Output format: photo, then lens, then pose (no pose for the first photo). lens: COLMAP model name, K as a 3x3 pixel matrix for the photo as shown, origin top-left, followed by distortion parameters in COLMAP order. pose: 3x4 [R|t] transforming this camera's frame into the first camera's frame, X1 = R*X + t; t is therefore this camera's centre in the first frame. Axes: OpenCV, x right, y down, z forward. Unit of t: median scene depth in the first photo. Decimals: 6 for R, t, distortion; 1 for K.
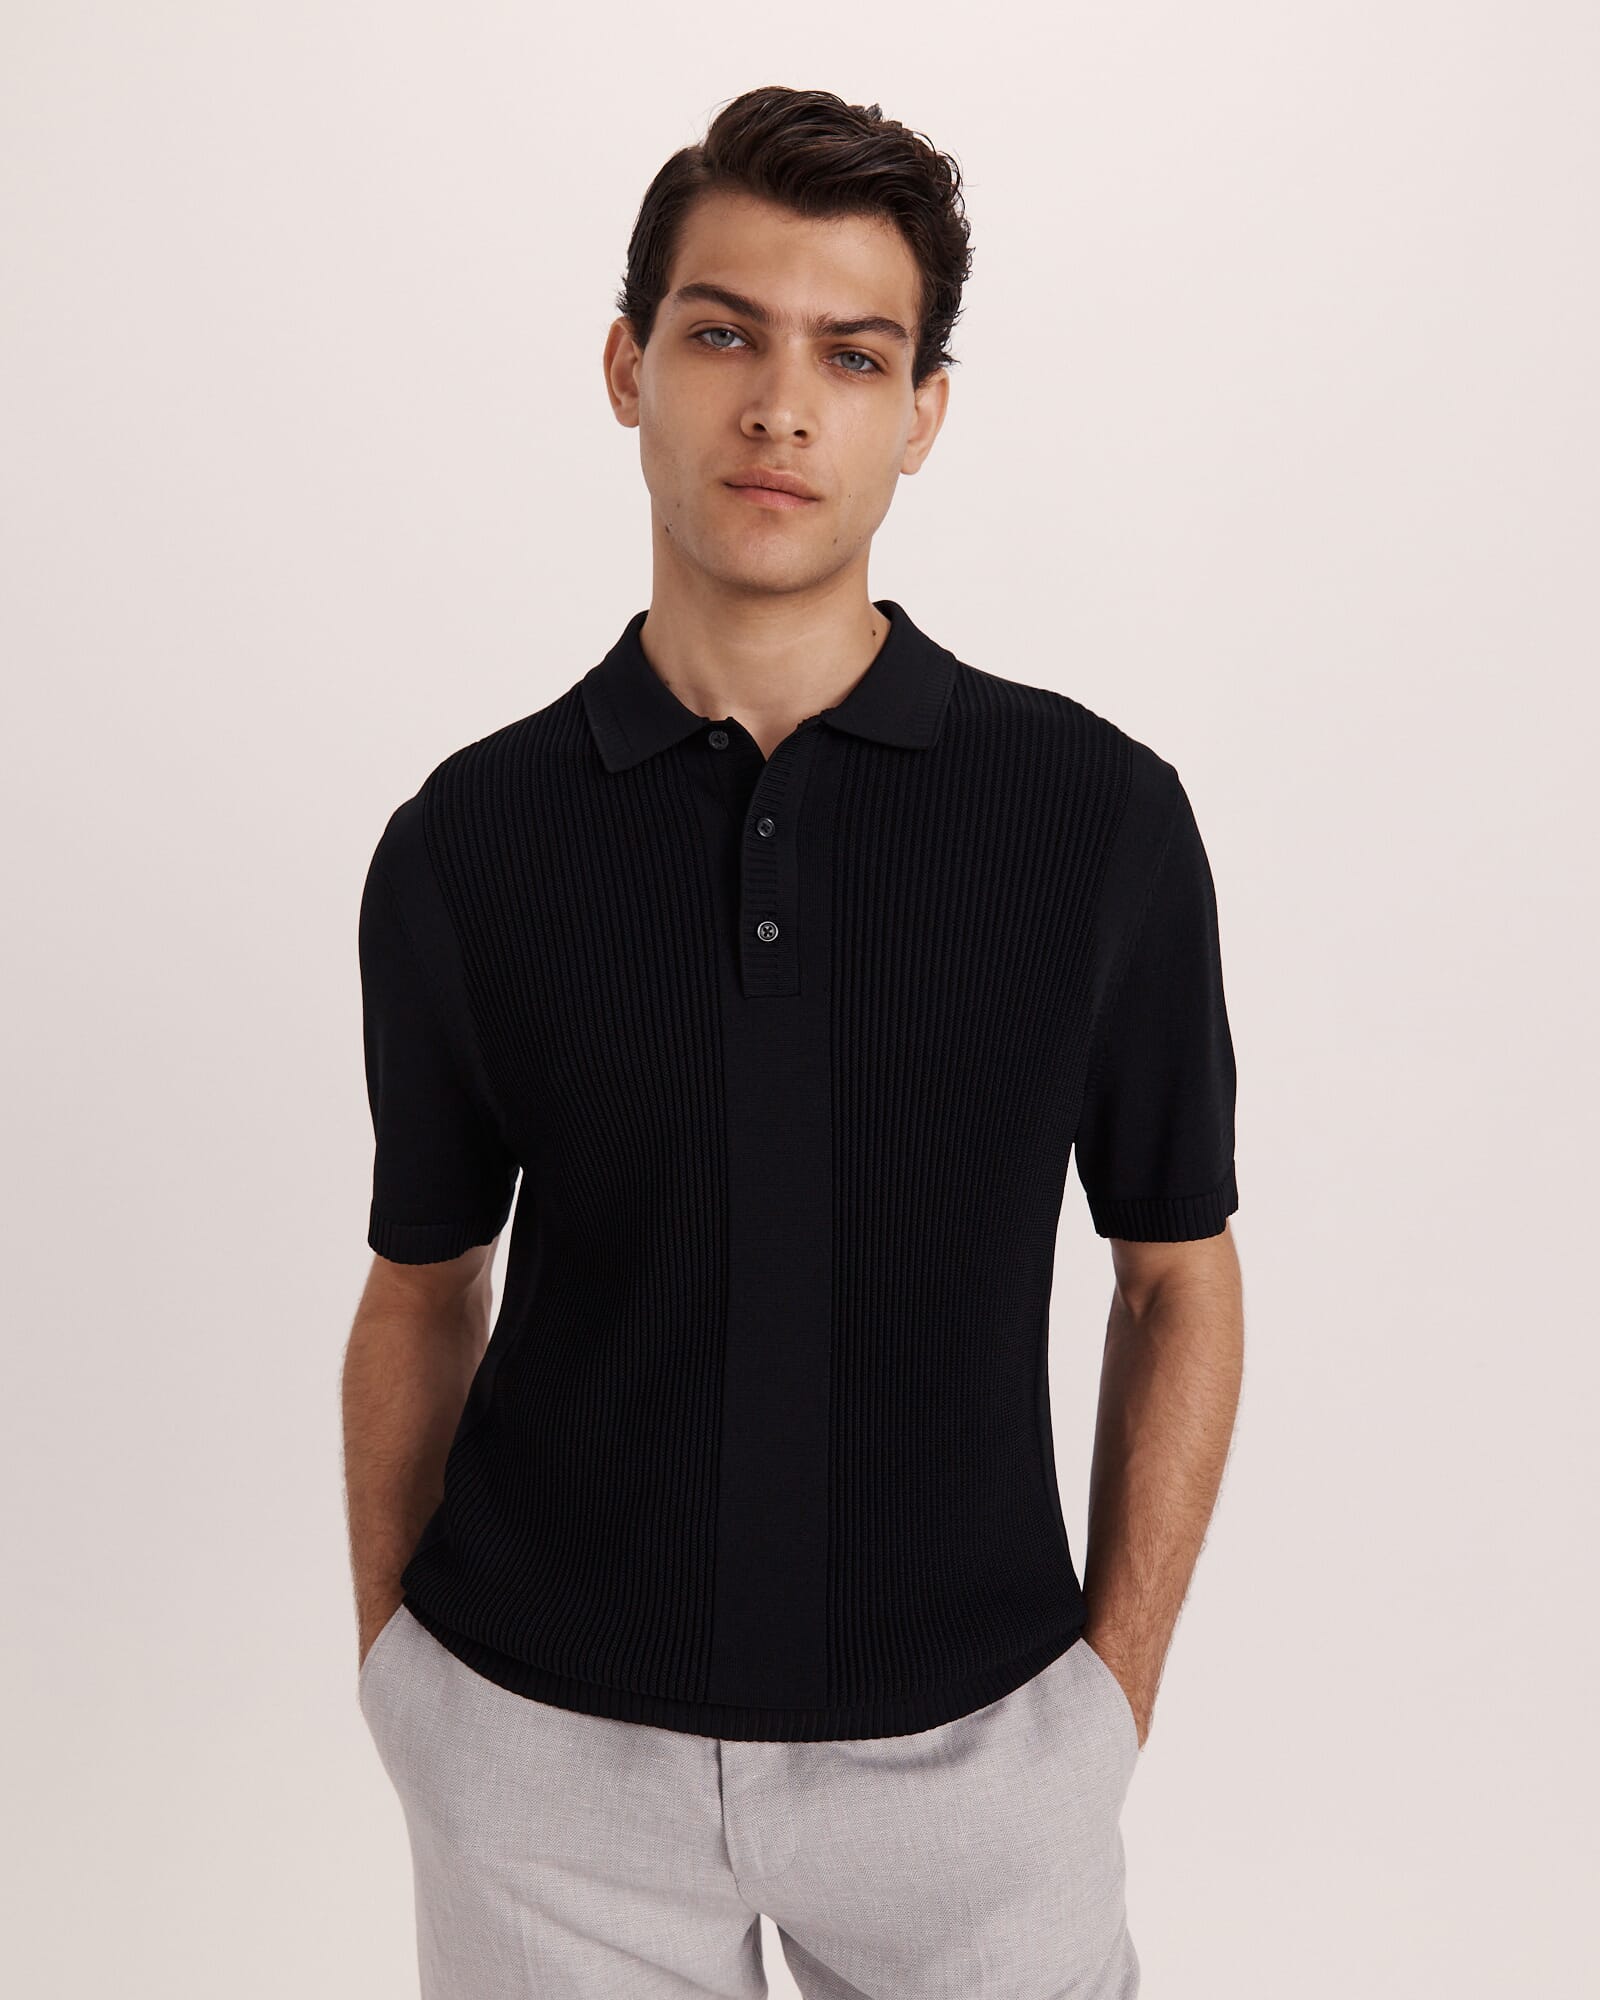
lens RADIAL K [[1917.5, 0, 800.0], [0, 1917.5, 1000.0], [0, 0, 1]] dist [0.006116, 0.003659]
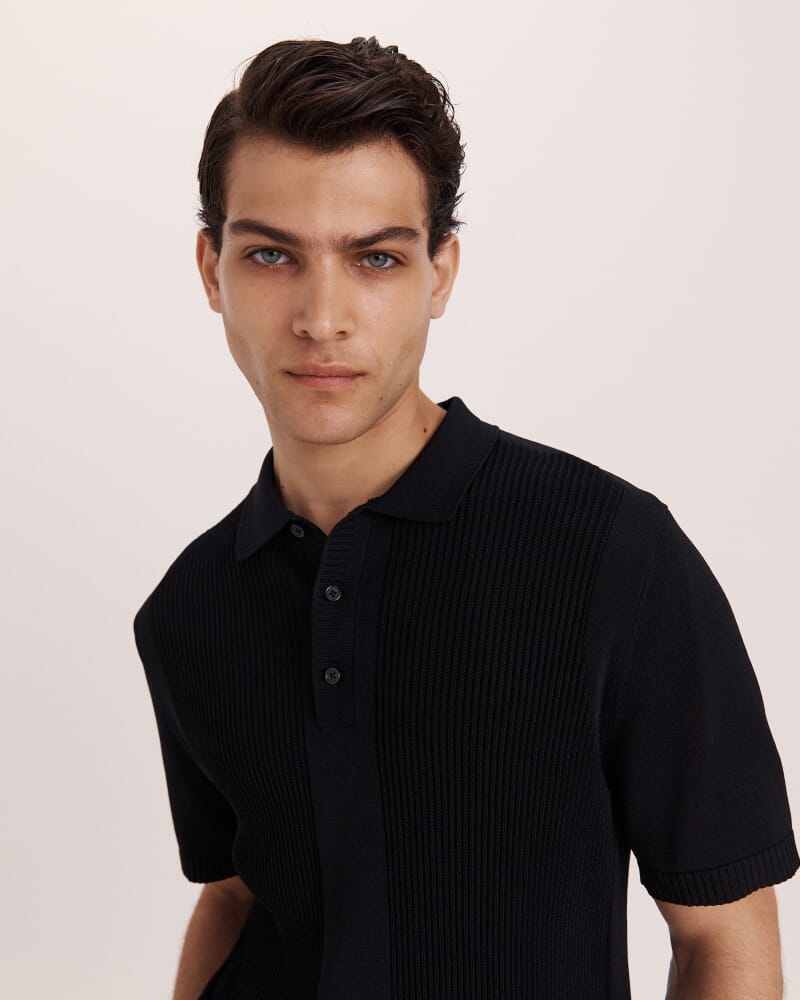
lens RADIAL K [[958.7, 0, 400.0], [0, 958.7, 500.0], [0, 0, 1]] dist [0.006116, 0.003659]
pose [[0.992507, -0.116349, -0.037332, 0.047395], [0.118489, 0.991054, 0.061420, -0.218219], [0.029852, -0.065383, 0.997414, 0.379045]]
